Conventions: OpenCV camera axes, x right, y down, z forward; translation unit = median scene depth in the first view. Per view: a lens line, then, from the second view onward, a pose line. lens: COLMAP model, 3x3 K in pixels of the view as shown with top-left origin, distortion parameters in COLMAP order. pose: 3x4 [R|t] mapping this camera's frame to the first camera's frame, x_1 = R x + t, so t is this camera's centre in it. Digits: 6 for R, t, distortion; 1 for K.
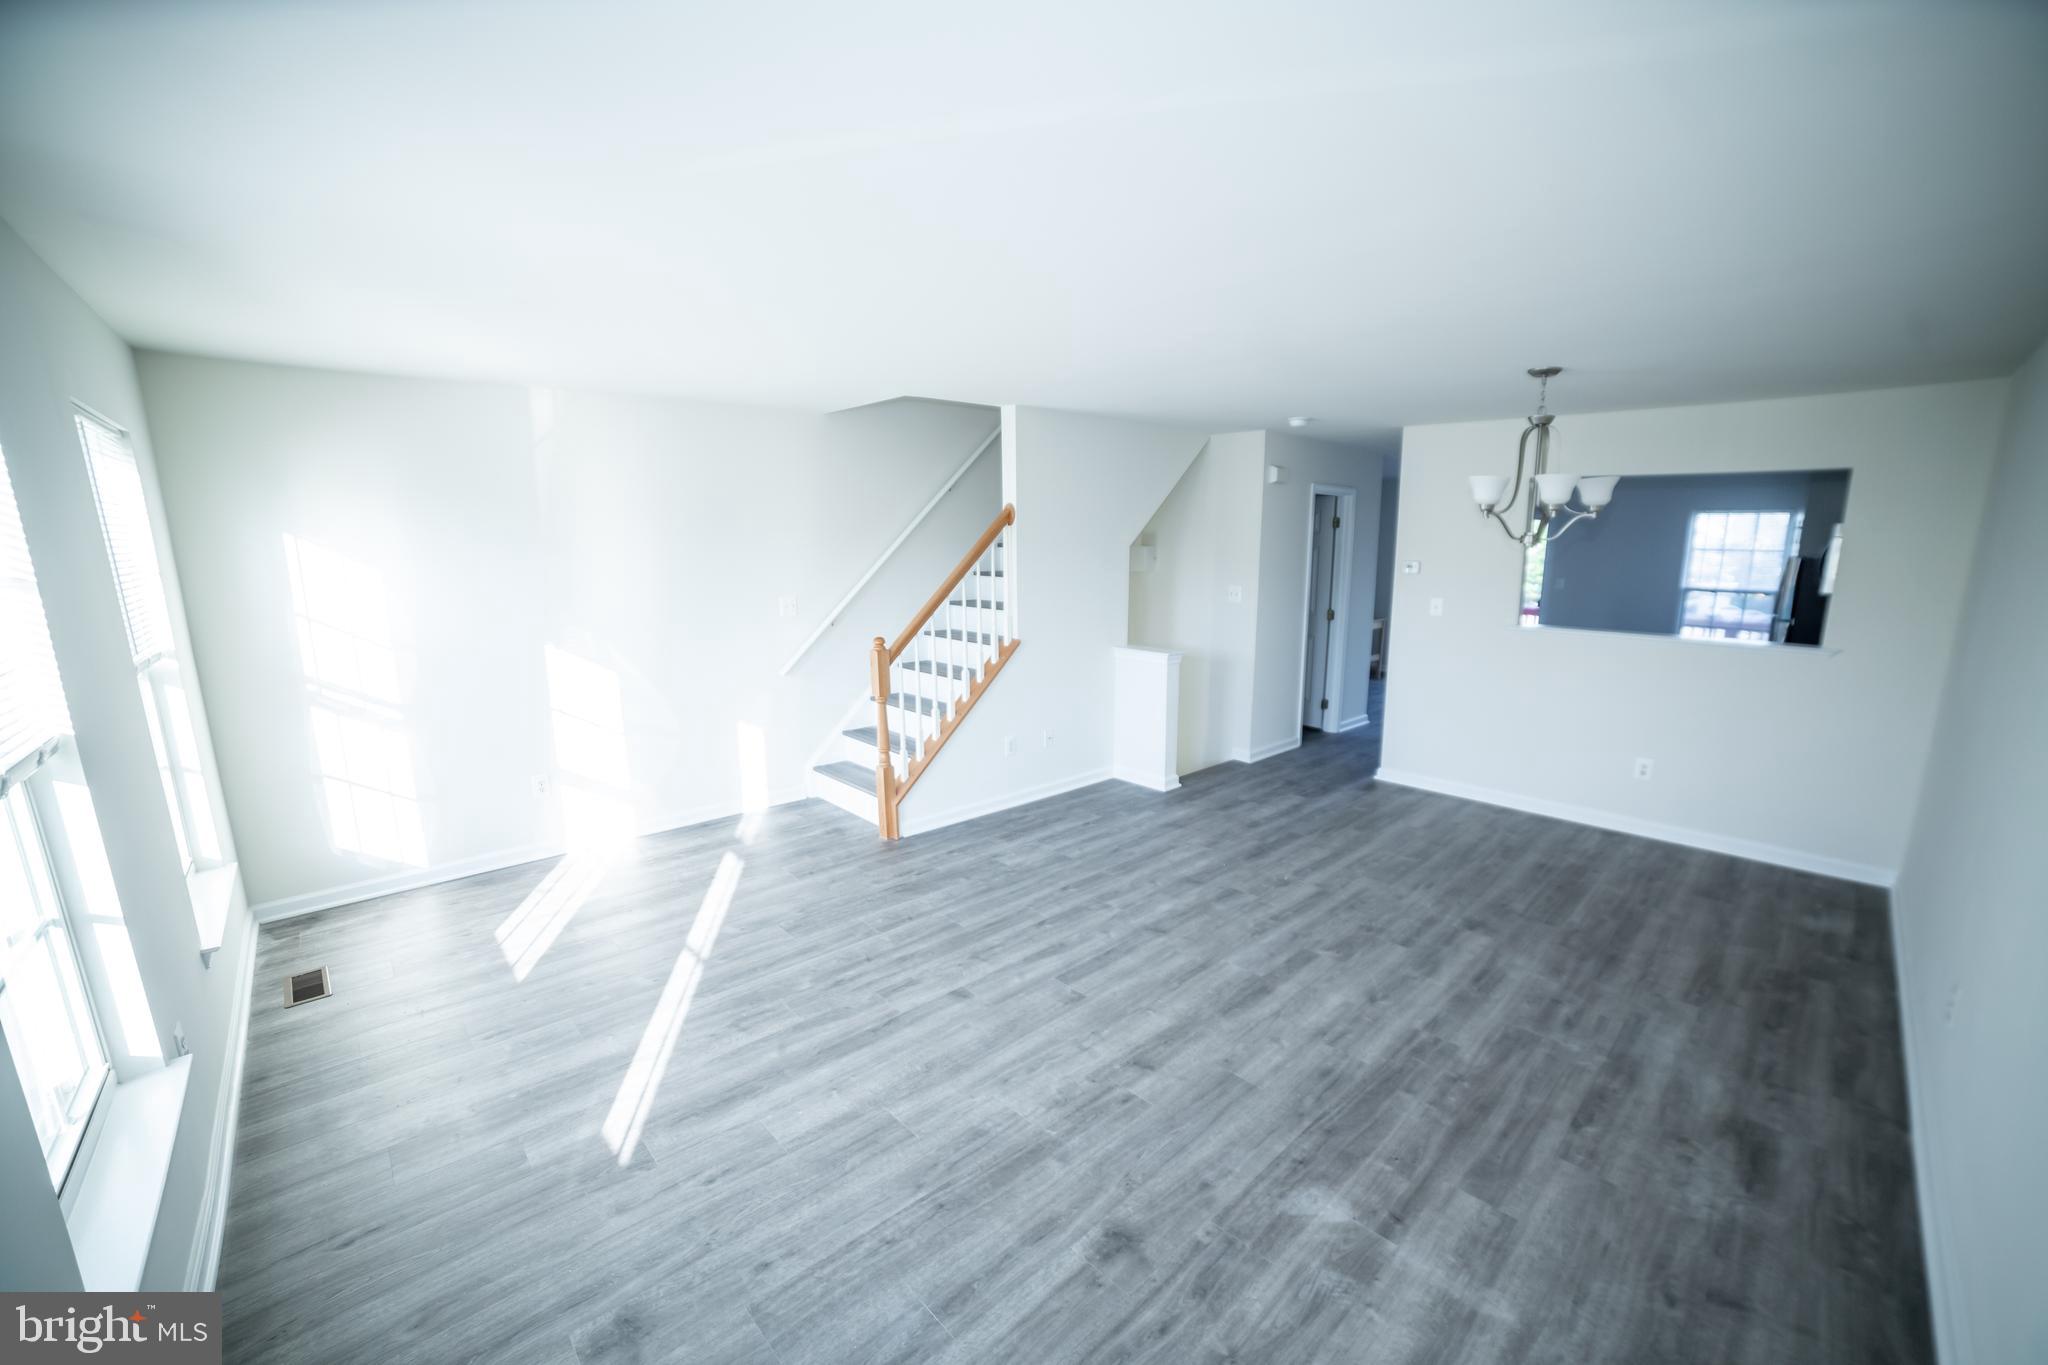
lens RADIAL K [[808.8, 0, 1045.6], [0, 808.8, 705.0], [0, 0, 1]] dist [-0.116935, 0.042473]
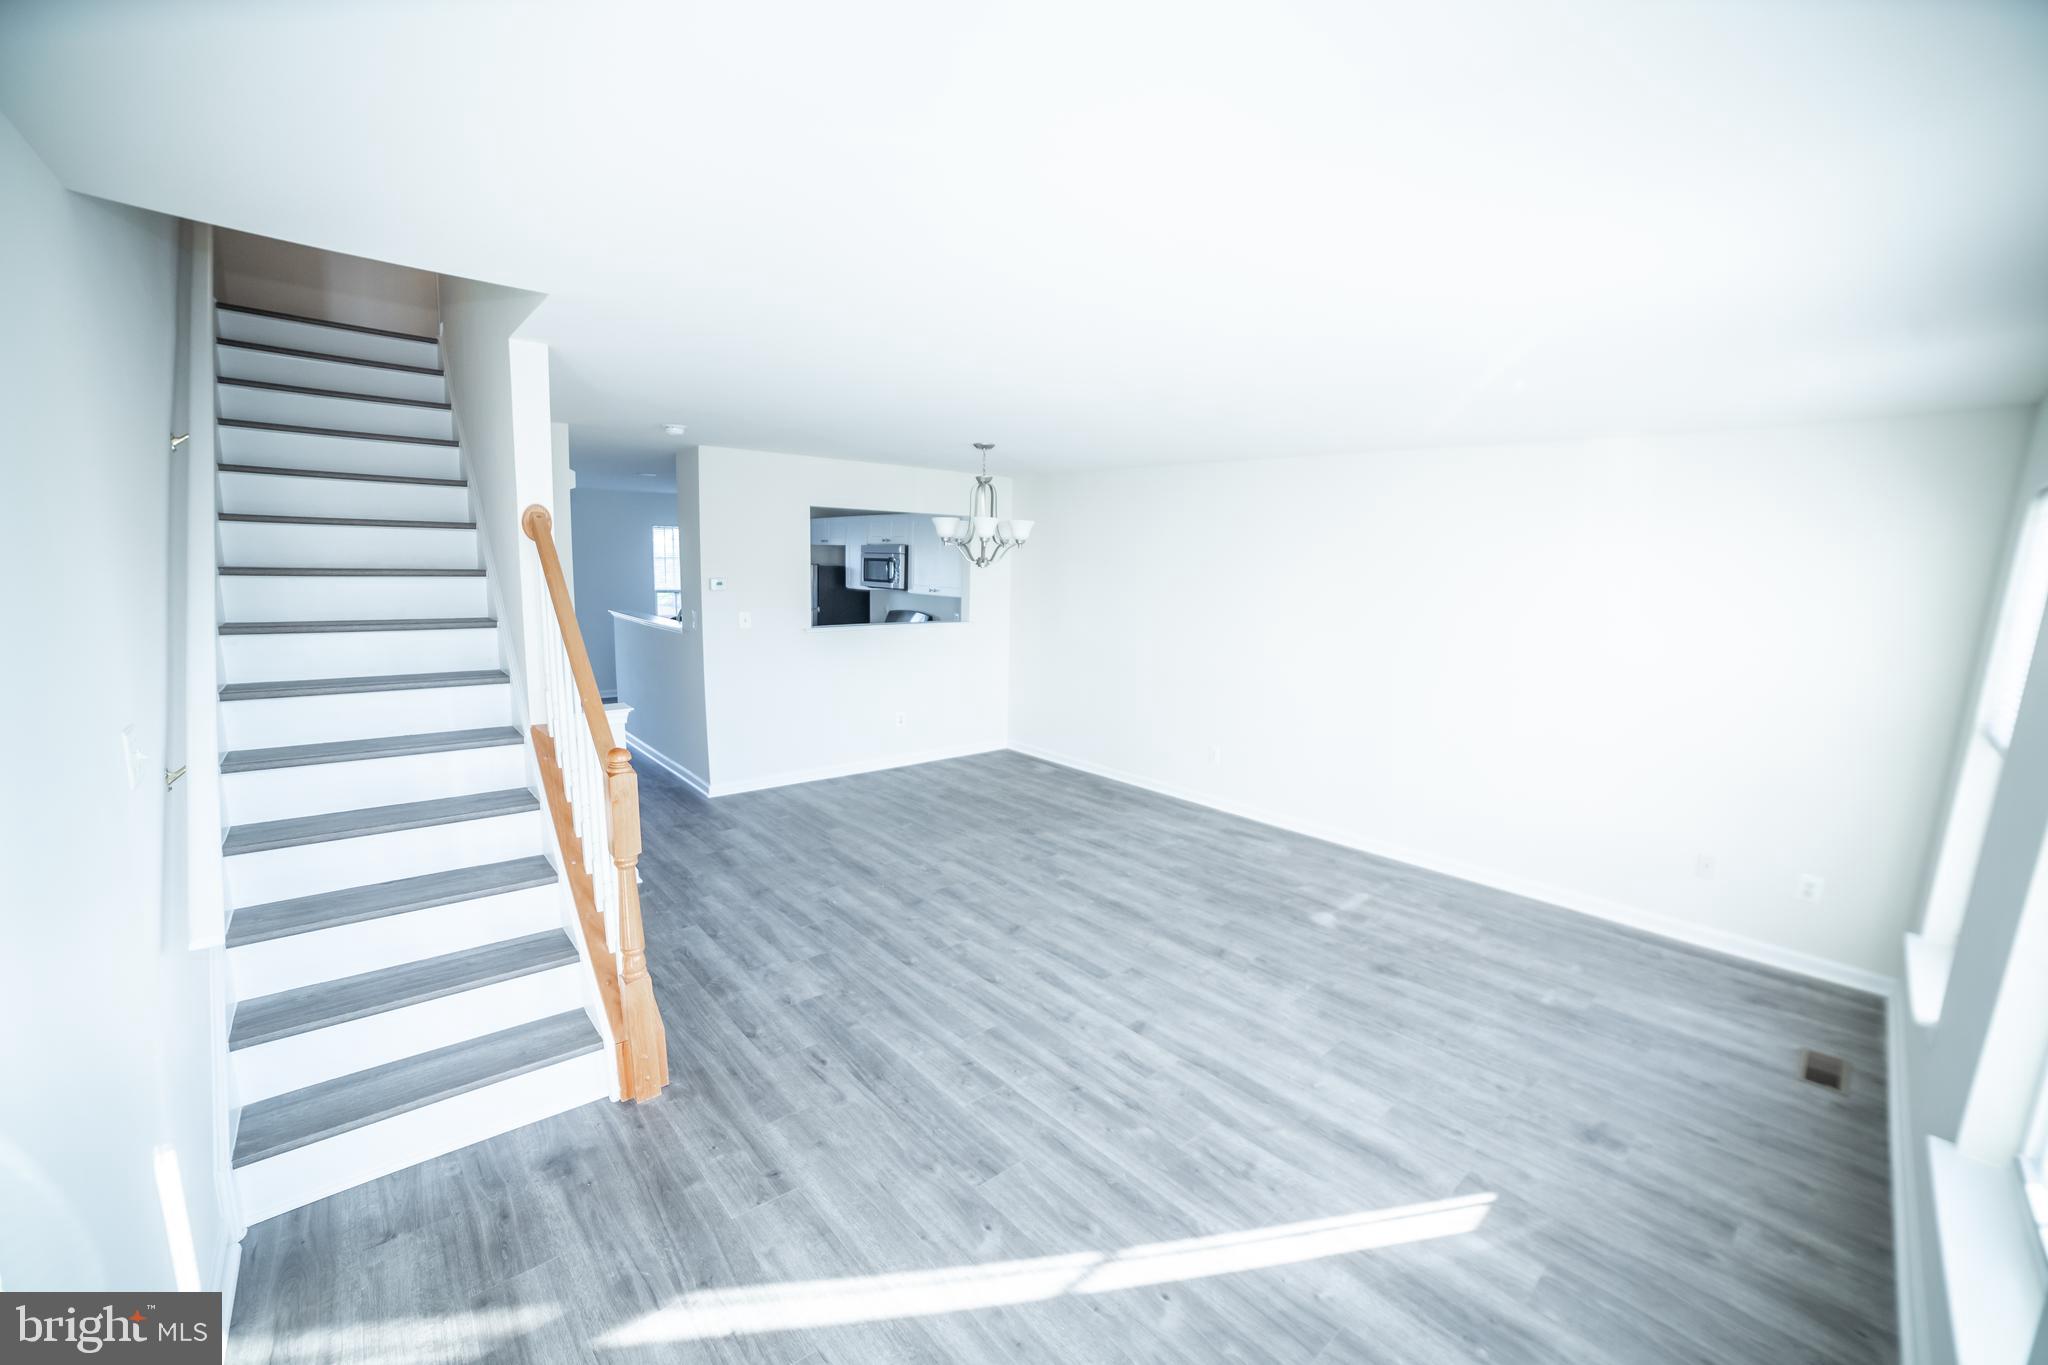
lens RADIAL K [[808.8, 0, 1045.6], [0, 808.8, 705.0], [0, 0, 1]] dist [-0.116935, 0.042473]
pose [[0.030803, -0.172971, 0.984445, -0.916867], [0.171476, 0.971225, 0.165283, -0.193189], [-0.984707, 0.163718, 0.059577, 0.886286]]
